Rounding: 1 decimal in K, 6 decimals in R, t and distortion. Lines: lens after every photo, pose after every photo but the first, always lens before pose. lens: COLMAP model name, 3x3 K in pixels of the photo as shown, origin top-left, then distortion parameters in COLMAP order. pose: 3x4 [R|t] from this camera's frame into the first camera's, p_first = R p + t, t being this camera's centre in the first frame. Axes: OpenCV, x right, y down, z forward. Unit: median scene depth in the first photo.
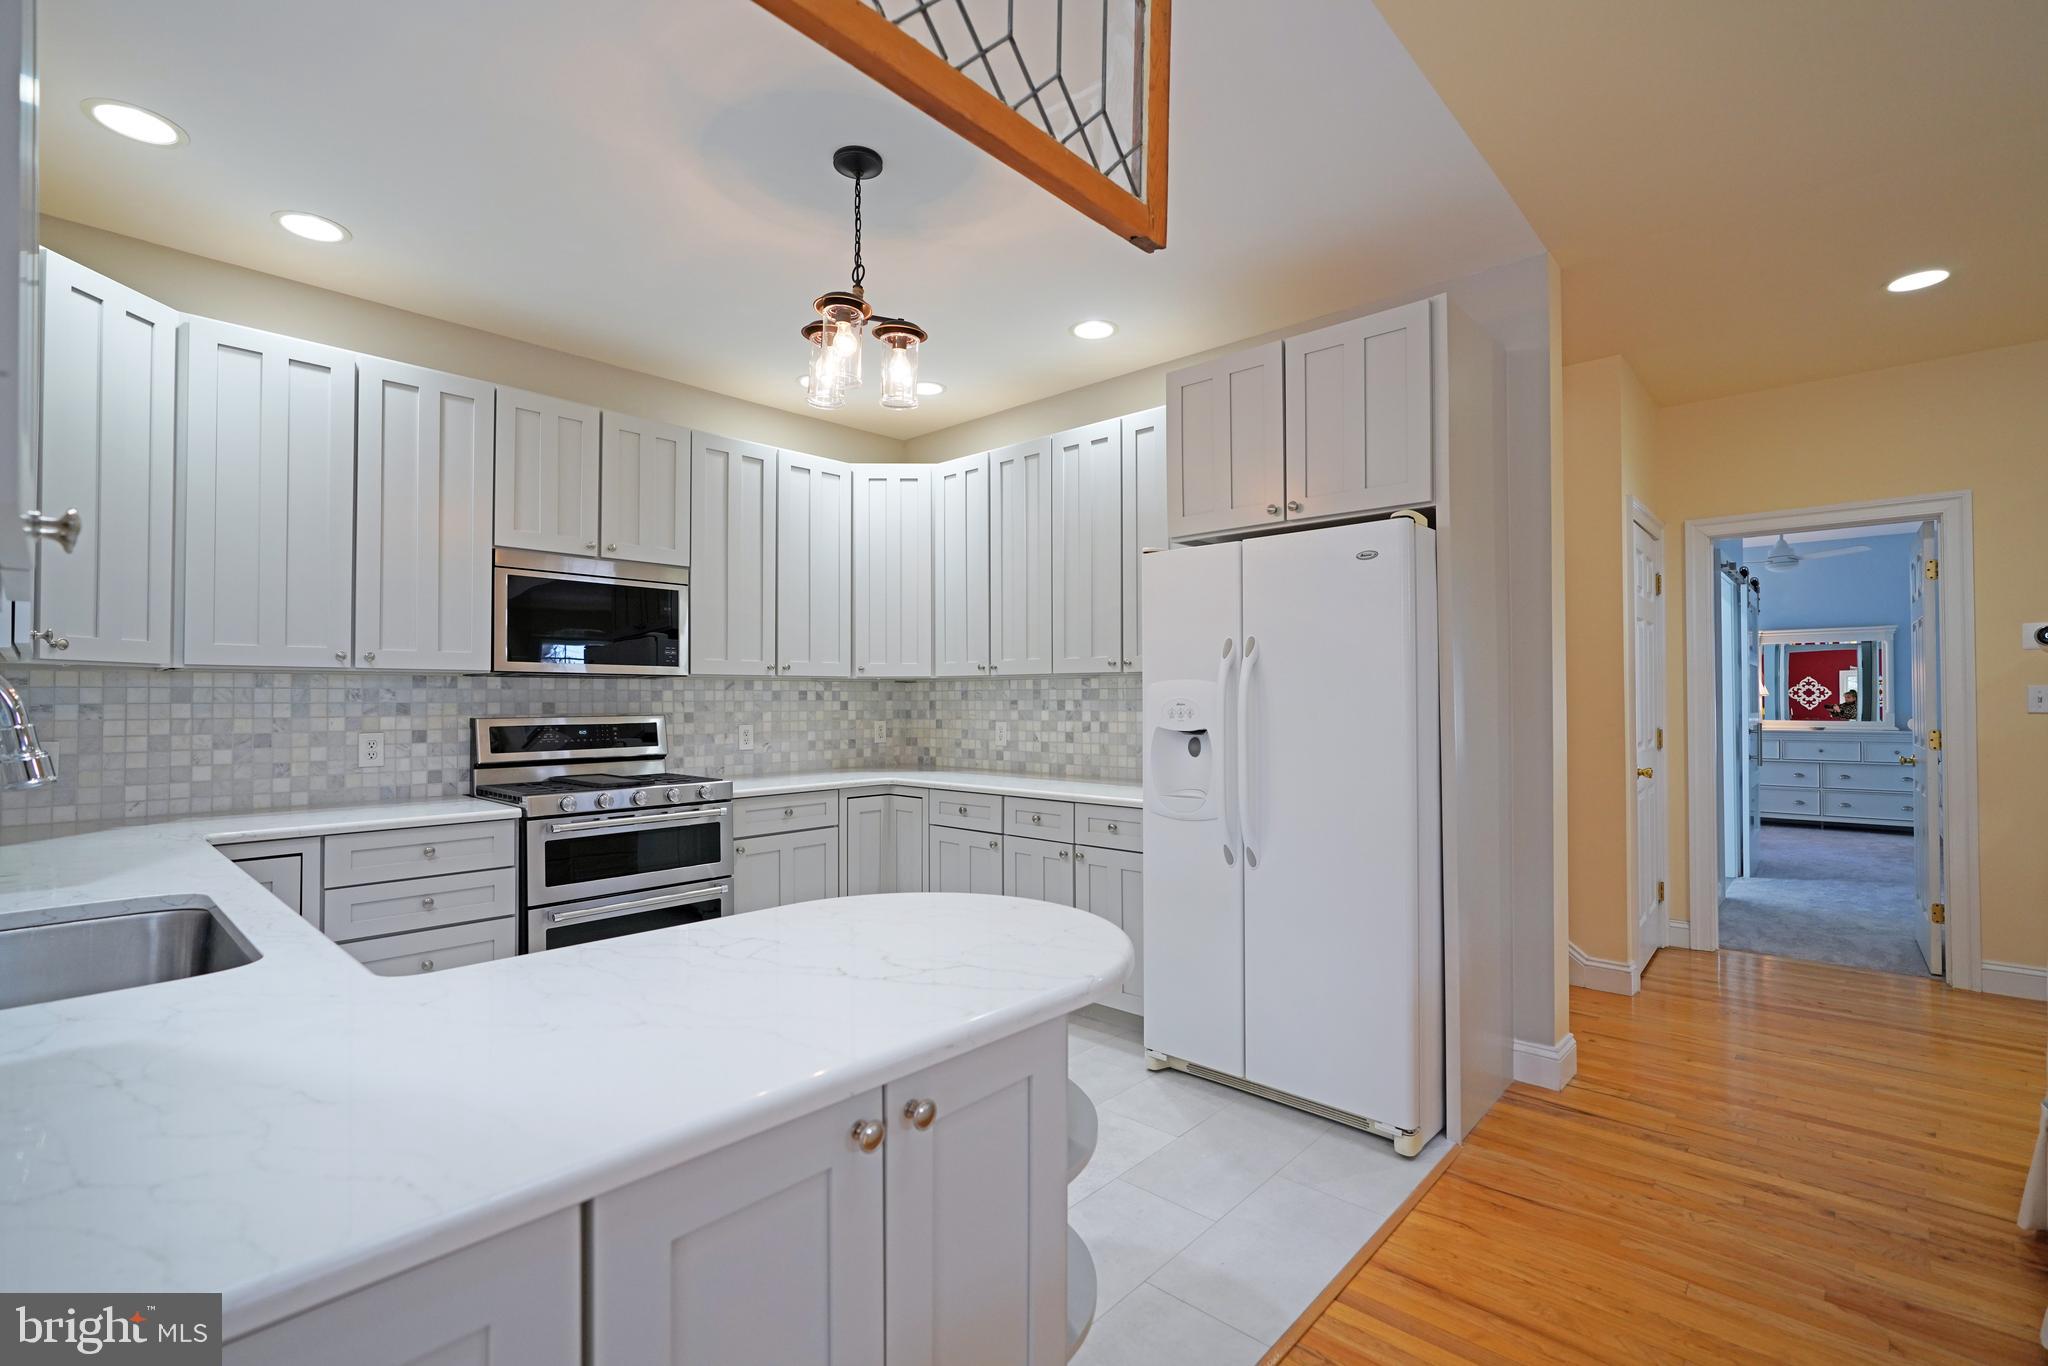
lens RADIAL K [[915.2, 0, 1024.5], [0, 915.2, 684.5], [0, 0, 1]] dist [-0.013770, 0.005437]
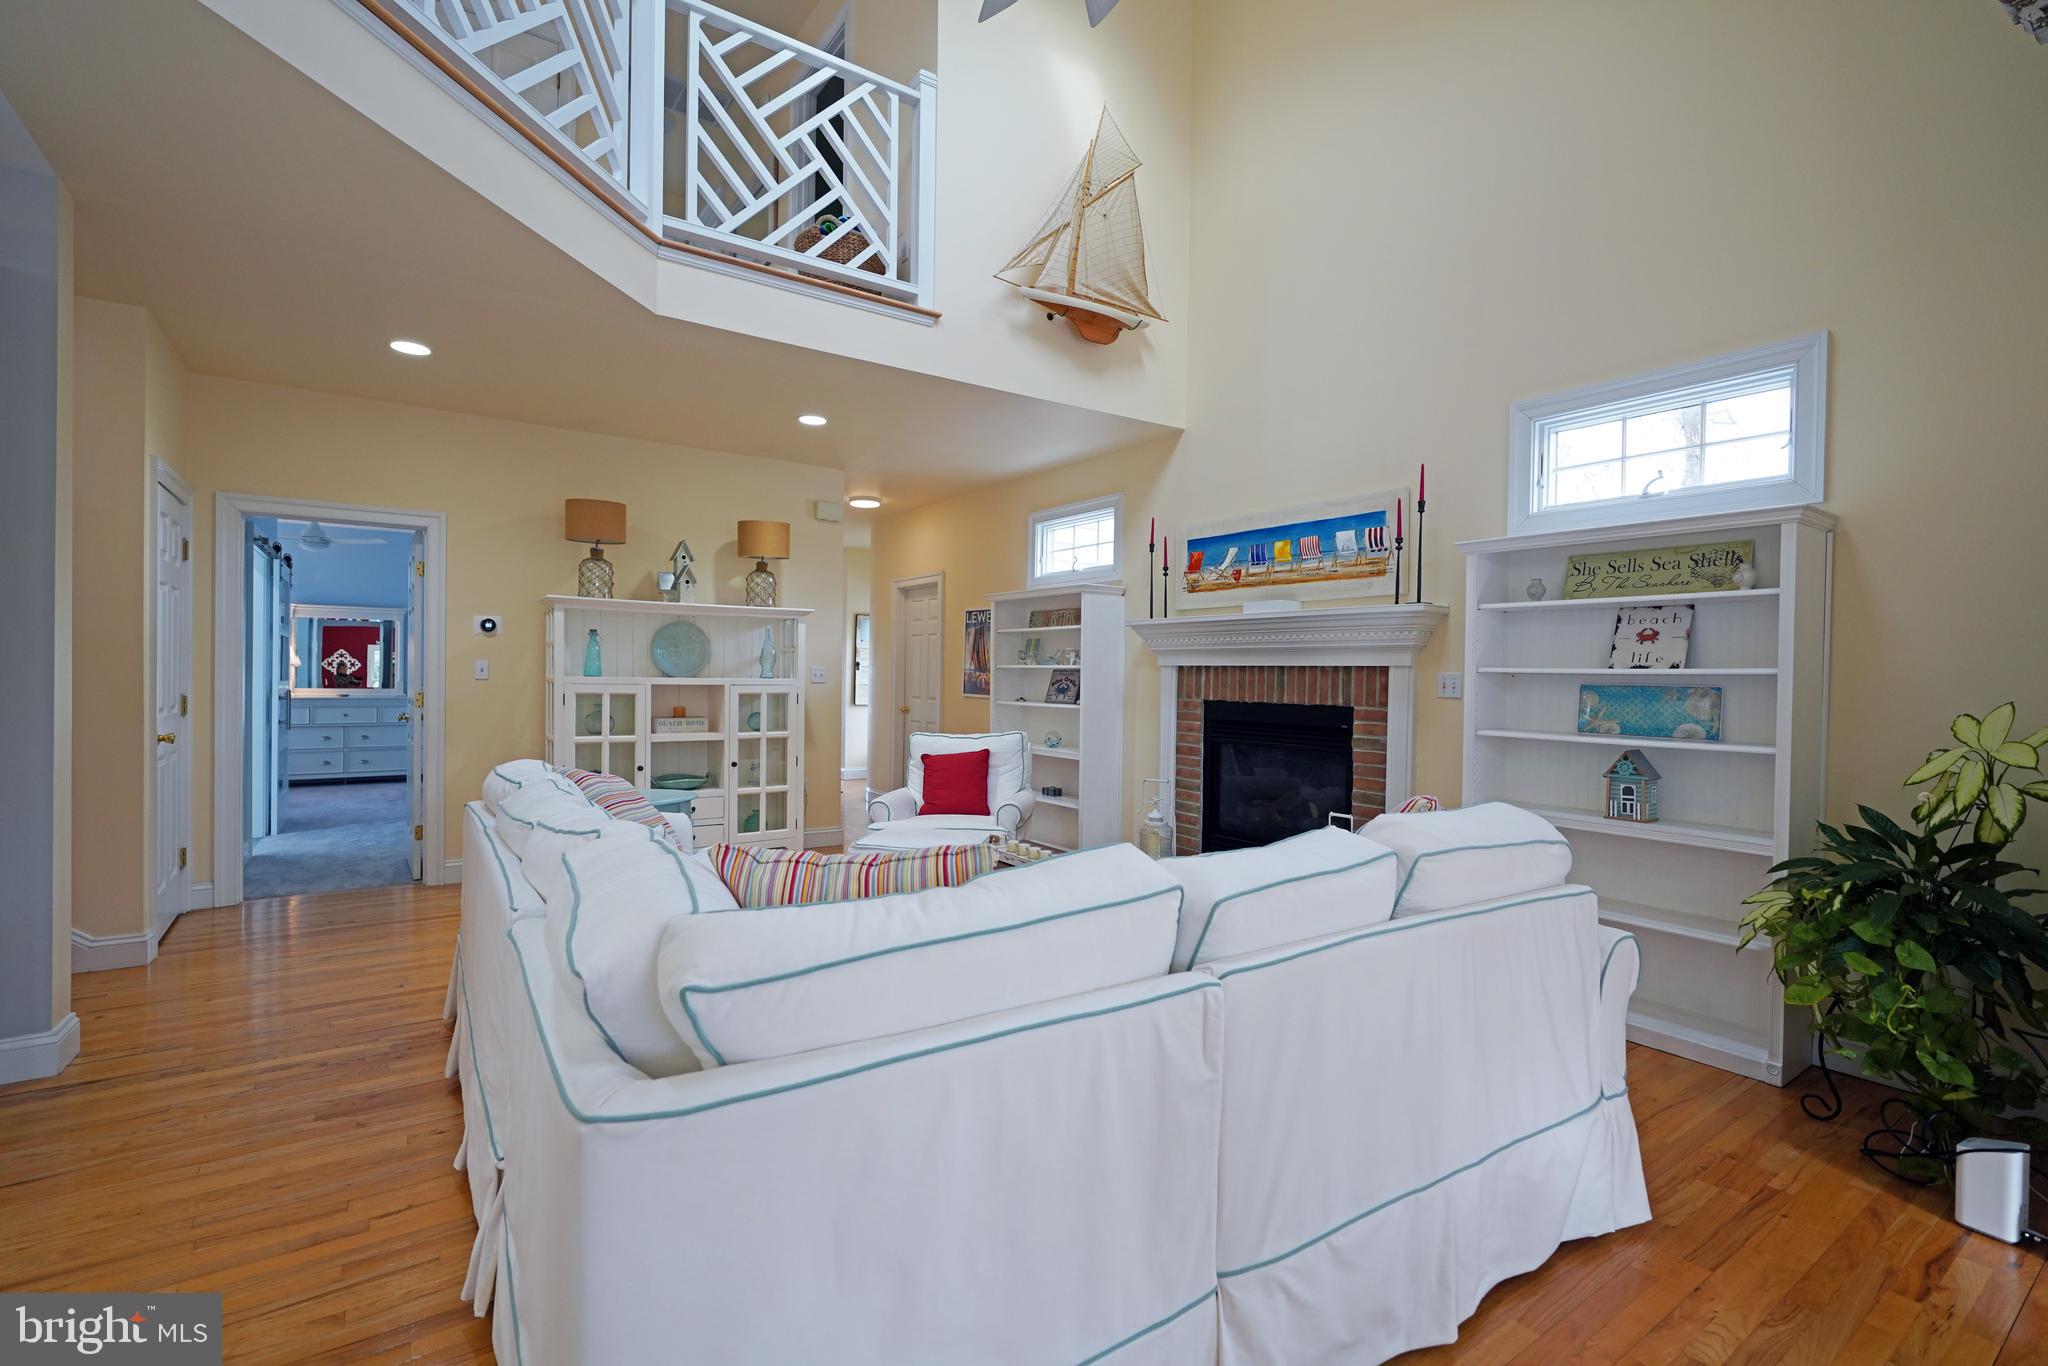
lens RADIAL K [[915.2, 0, 1024.0], [0, 915.2, 684.8], [0, 0, 1]] dist [-0.013770, 0.005437]
pose [[0.215856, -0.003288, 0.976420, -0.087748], [-0.027960, 0.999563, 0.009547, 0.002590], [-0.976025, -0.029361, 0.215670, -0.131705]]
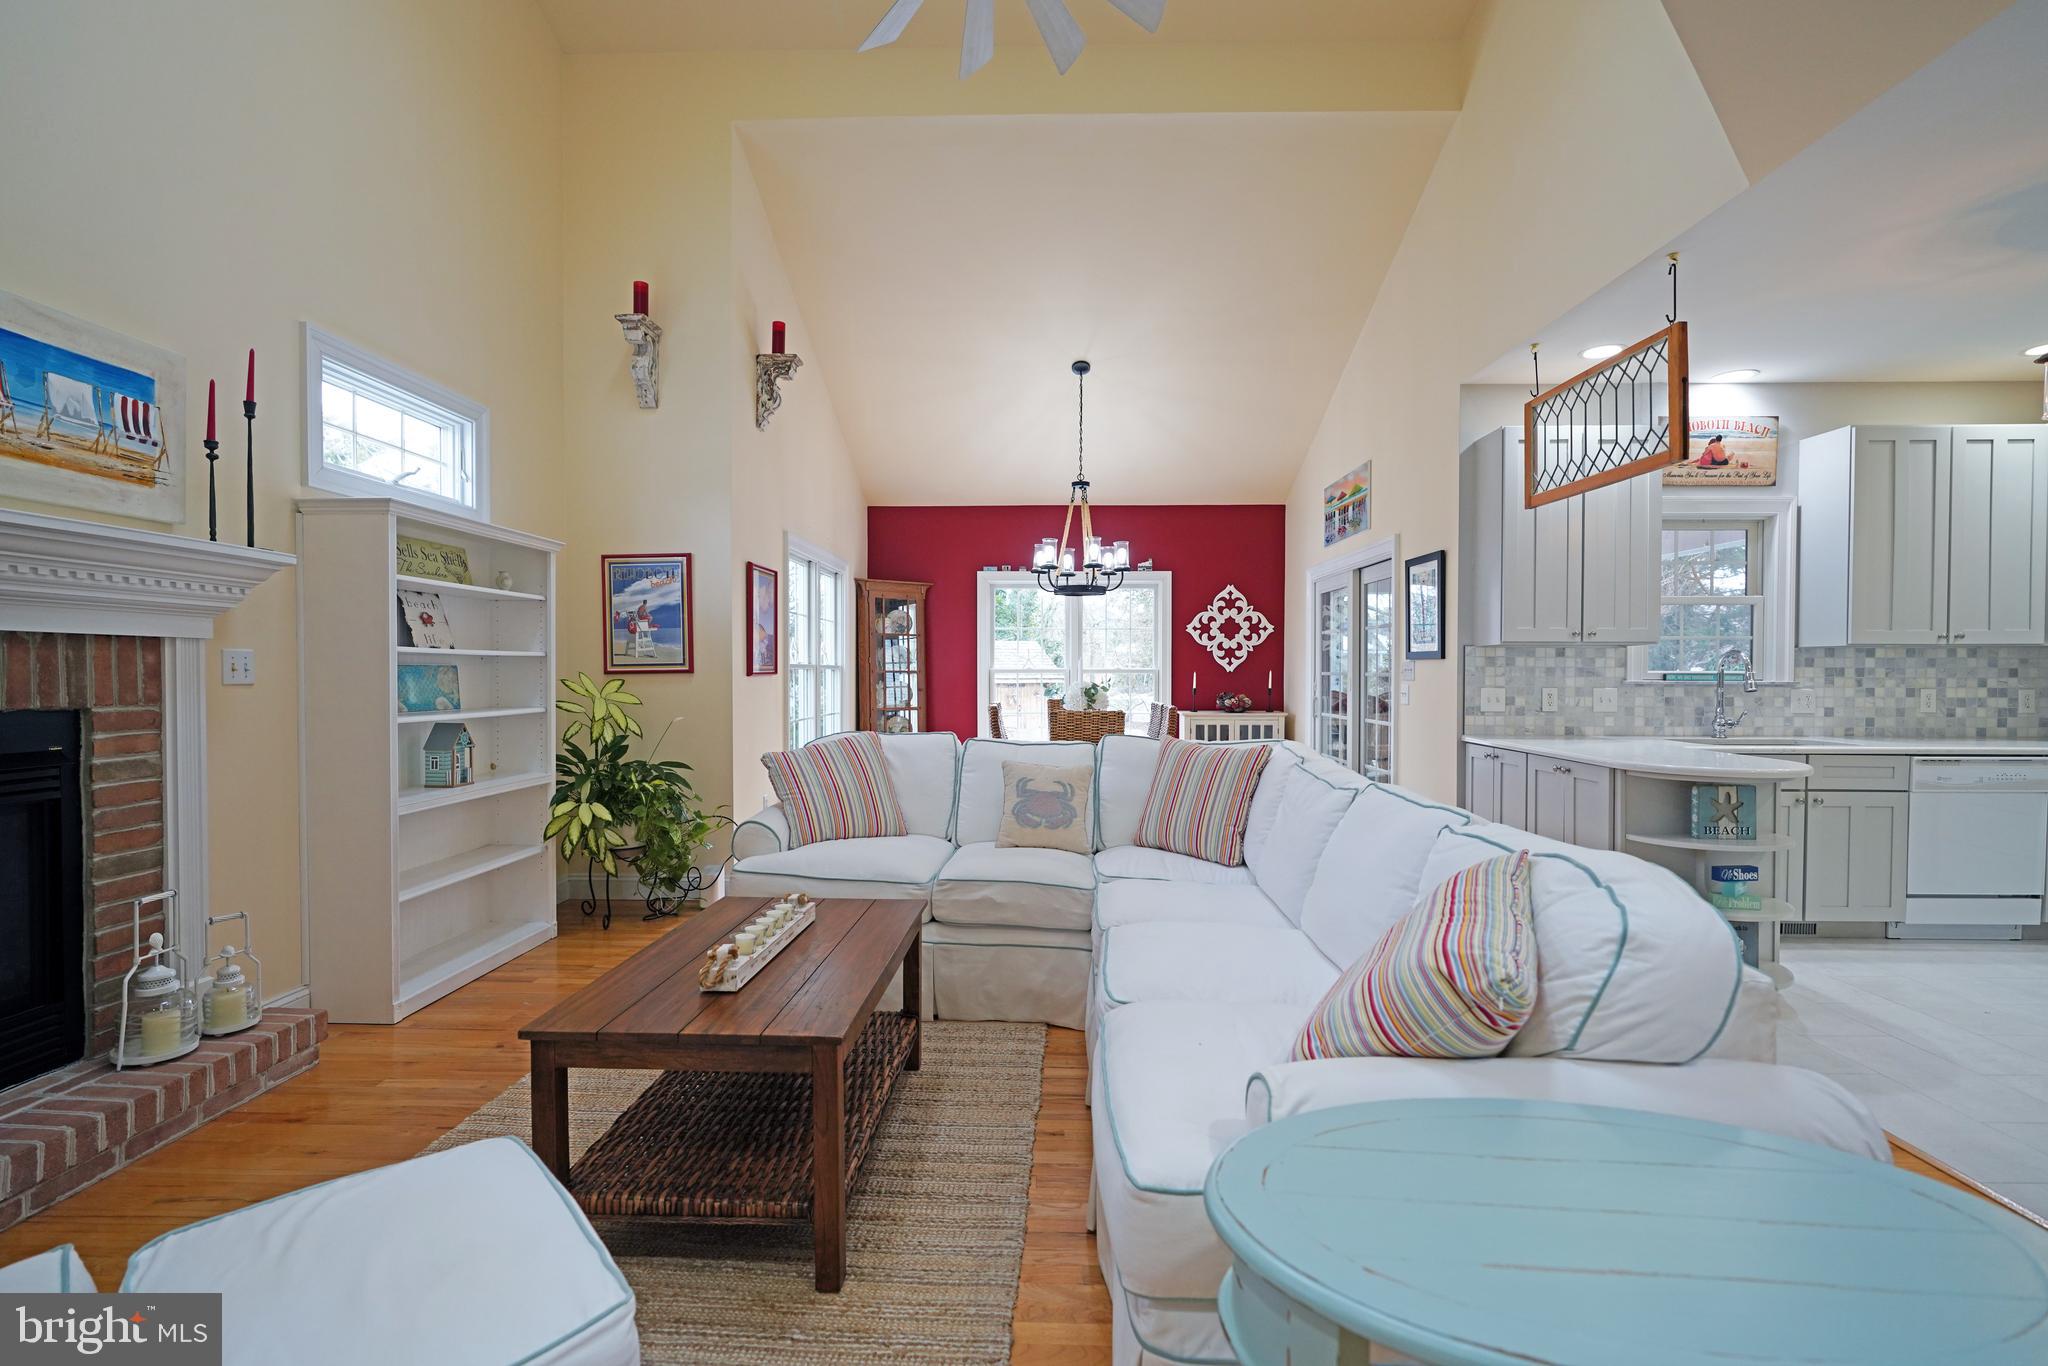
lens RADIAL K [[915.2, 0, 1024.1], [0, 915.2, 686.6], [0, 0, 1]] dist [-0.013770, 0.005437]
pose [[-0.756656, 0.013342, -0.653677, 1.038392], [0.009074, 0.999910, 0.009905, 0.013855], [0.653750, 0.001564, -0.756709, 0.600413]]
